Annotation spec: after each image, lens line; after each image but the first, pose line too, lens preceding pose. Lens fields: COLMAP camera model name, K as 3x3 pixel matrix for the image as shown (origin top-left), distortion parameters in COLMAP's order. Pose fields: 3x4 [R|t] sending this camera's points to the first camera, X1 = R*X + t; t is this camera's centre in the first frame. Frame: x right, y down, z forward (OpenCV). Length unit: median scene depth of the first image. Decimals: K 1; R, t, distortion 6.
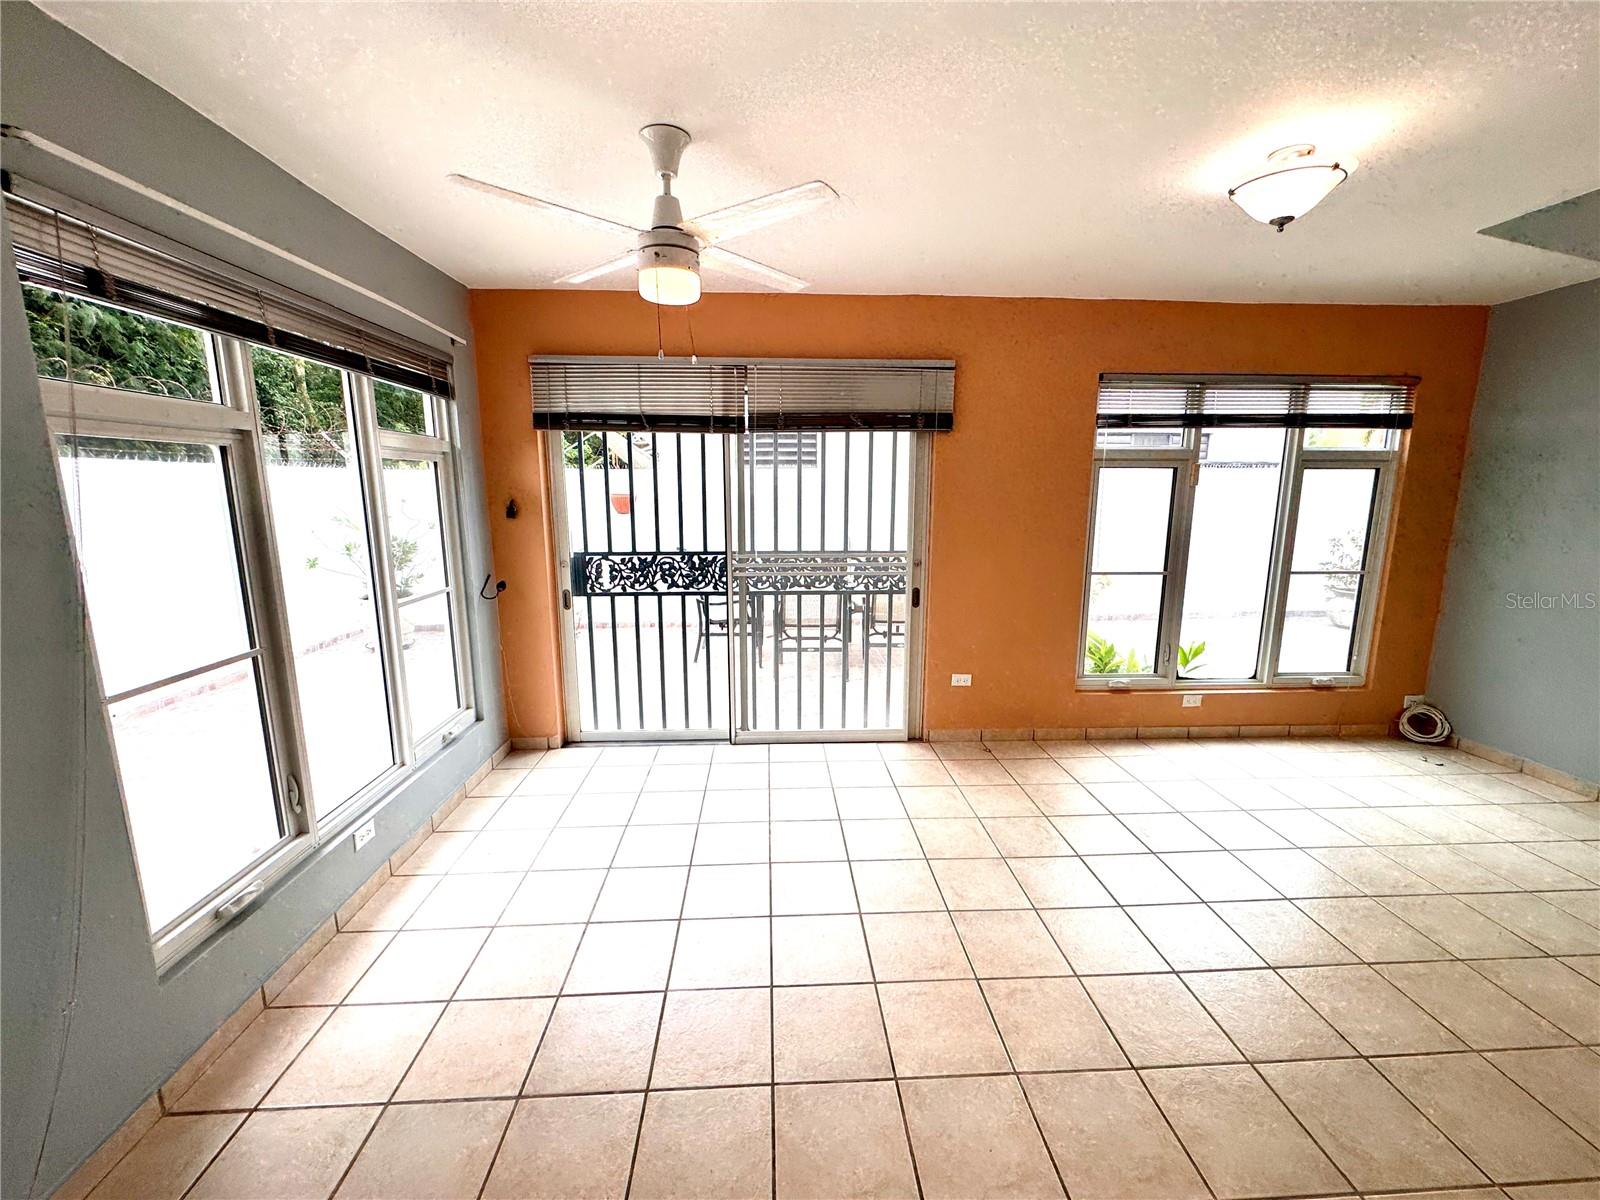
lens RADIAL K [[638.1, 0, 795.0], [0, 638.1, 595.9], [0, 0, 1]] dist [-0.005398, 0.001563]
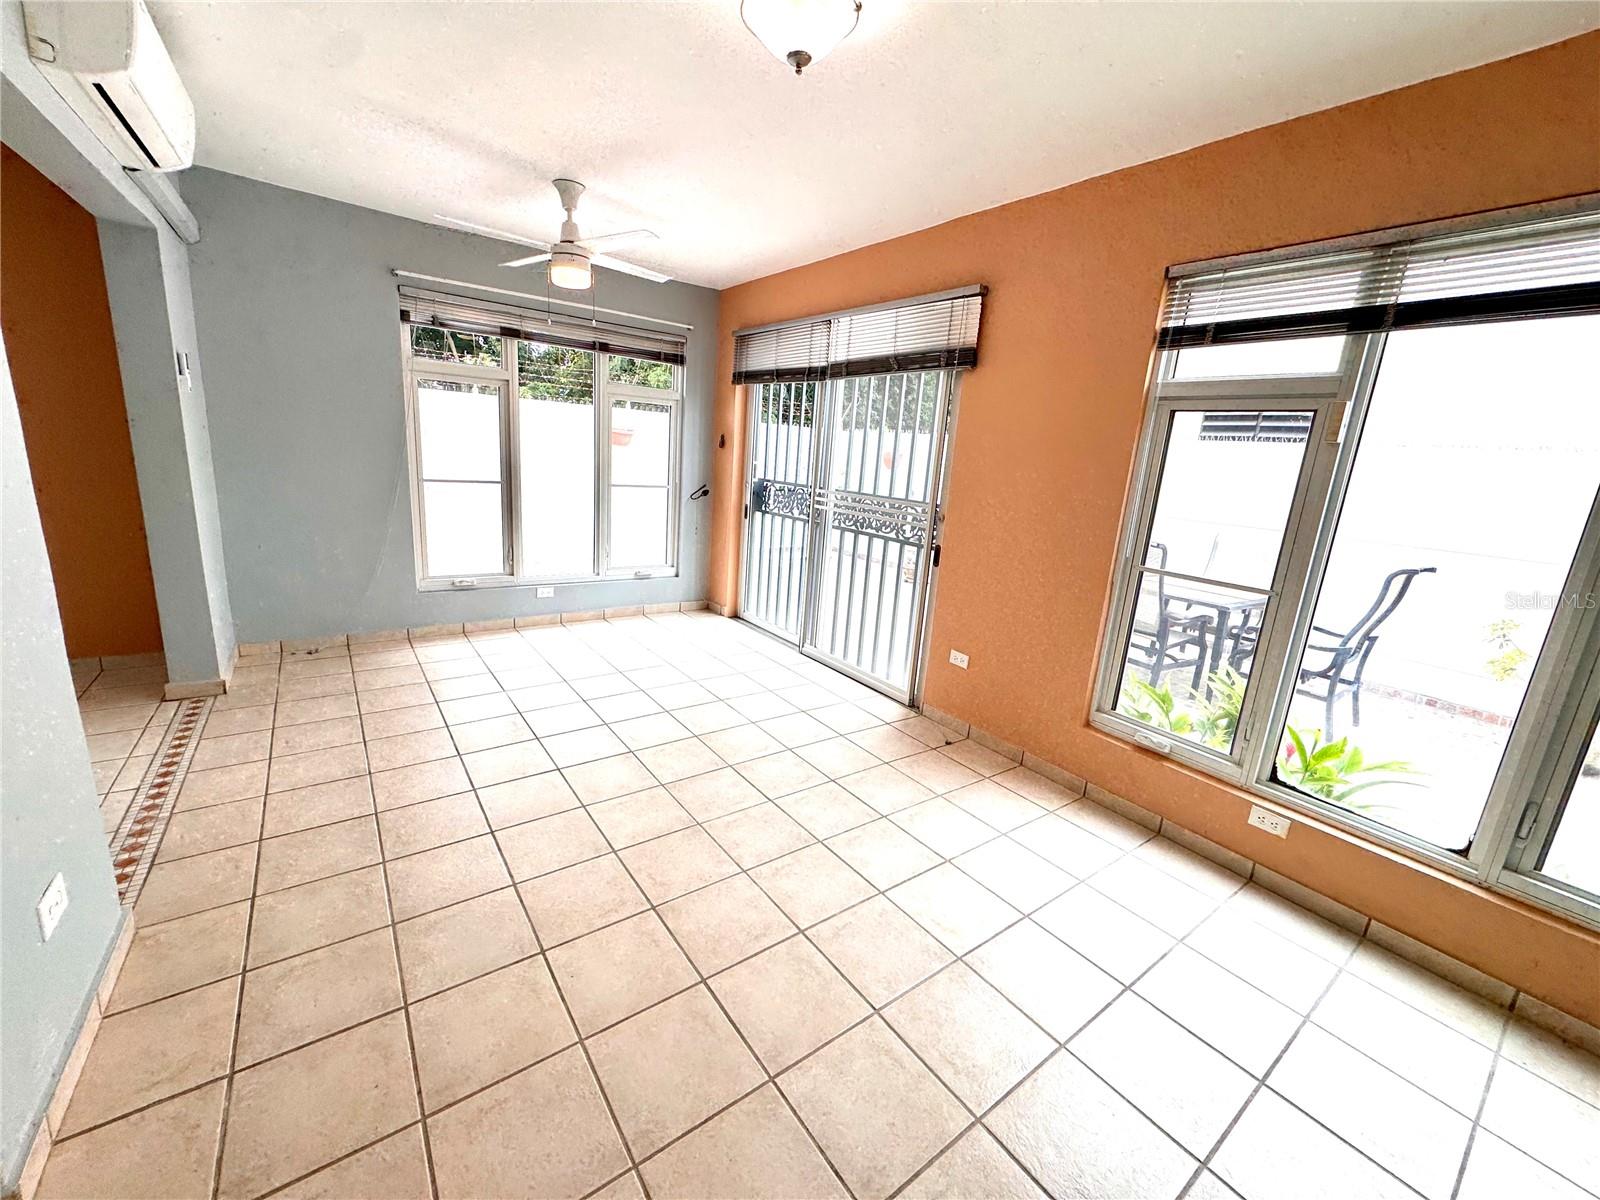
lens RADIAL K [[638.1, 0, 800.1], [0, 638.1, 599.3], [0, 0, 1]] dist [-0.005398, 0.001563]
pose [[0.547173, 0.228167, -0.805321, 0.829391], [-0.210355, 0.968735, 0.131541, -0.016133], [0.810156, 0.097428, 0.578062, 0.315597]]
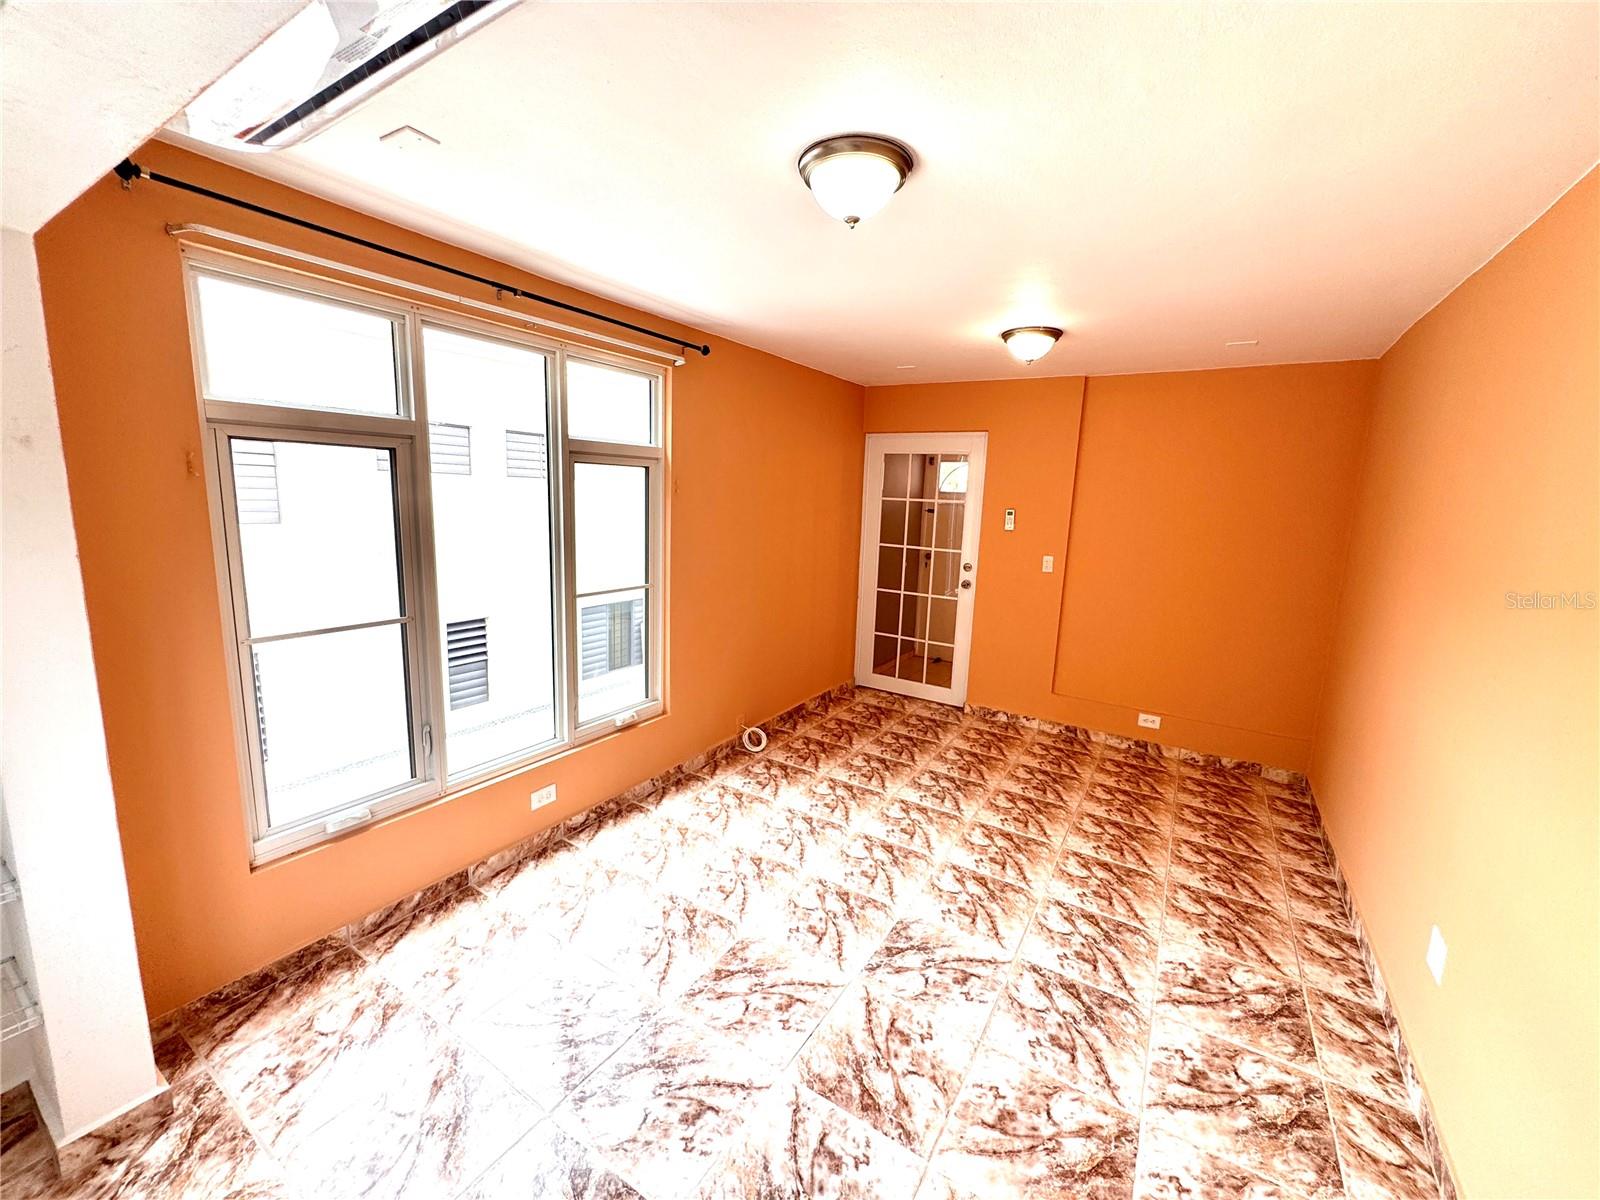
lens RADIAL K [[638.1, 0, 794.7], [0, 638.1, 600.1], [0, 0, 1]] dist [-0.005398, 0.001563]
pose [[0.568643, -0.117261, 0.814184, 0.301882], [0.099861, 0.992307, 0.073170, -0.063154], [-0.816501, 0.039698, 0.575978, 0.340987]]
